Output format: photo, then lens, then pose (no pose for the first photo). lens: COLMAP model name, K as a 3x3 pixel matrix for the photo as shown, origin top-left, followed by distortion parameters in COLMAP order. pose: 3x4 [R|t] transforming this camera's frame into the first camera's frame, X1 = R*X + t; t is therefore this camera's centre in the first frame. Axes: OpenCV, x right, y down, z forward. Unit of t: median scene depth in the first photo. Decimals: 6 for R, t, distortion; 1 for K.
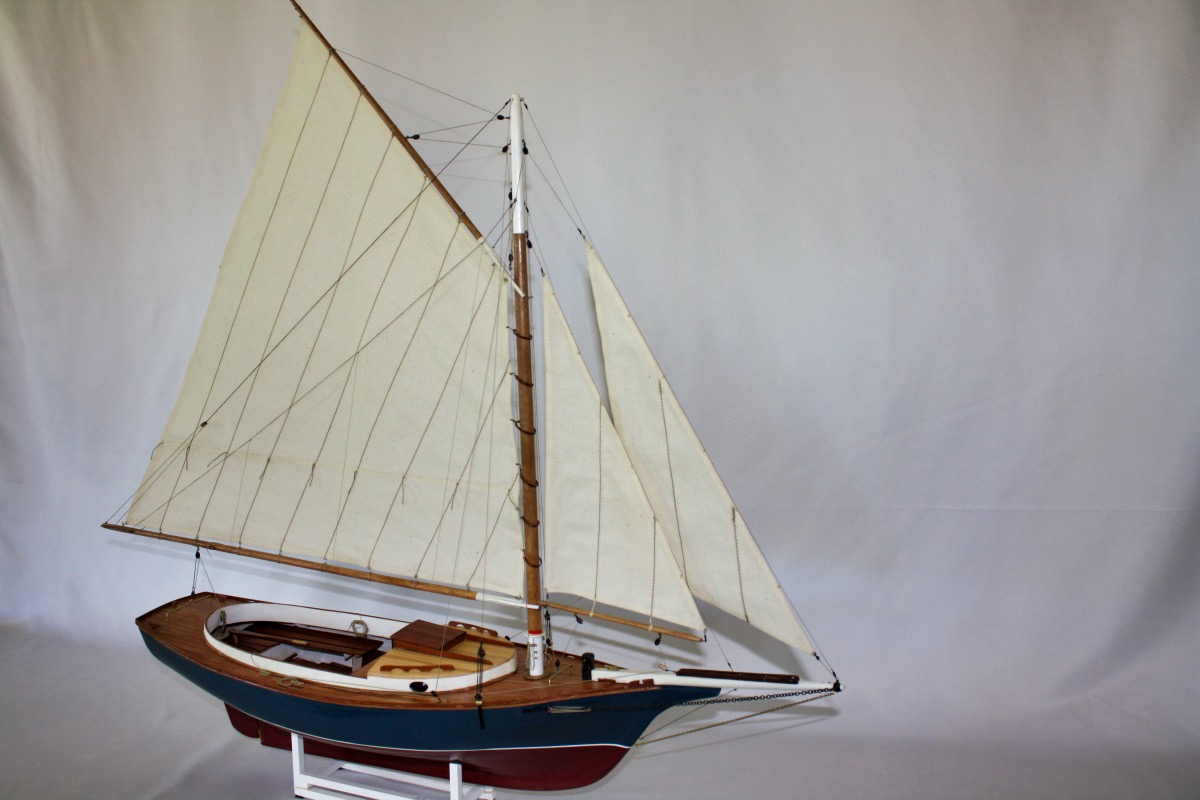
lens RADIAL K [[1015.7, 0, 600.8], [0, 1015.7, 397.2], [0, 0, 1]] dist [-0.130089, 0.054988]
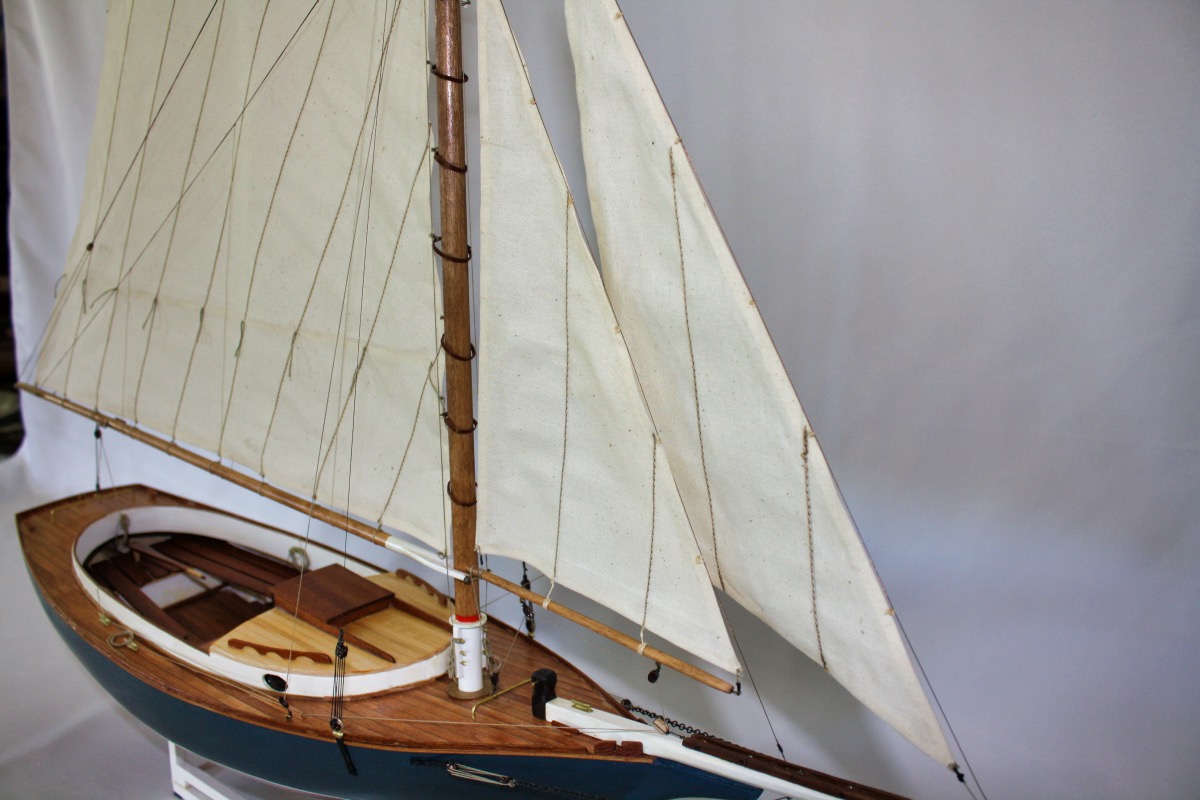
lens RADIAL K [[1015.7, 0, 598.4], [0, 1015.7, 403.1], [0, 0, 1]] dist [-0.130089, 0.054988]
pose [[0.963123, 0.074831, -0.258446, 0.146331], [-0.045605, 0.992050, 0.117291, 0.044542], [0.265168, -0.101179, 0.958879, 0.499158]]
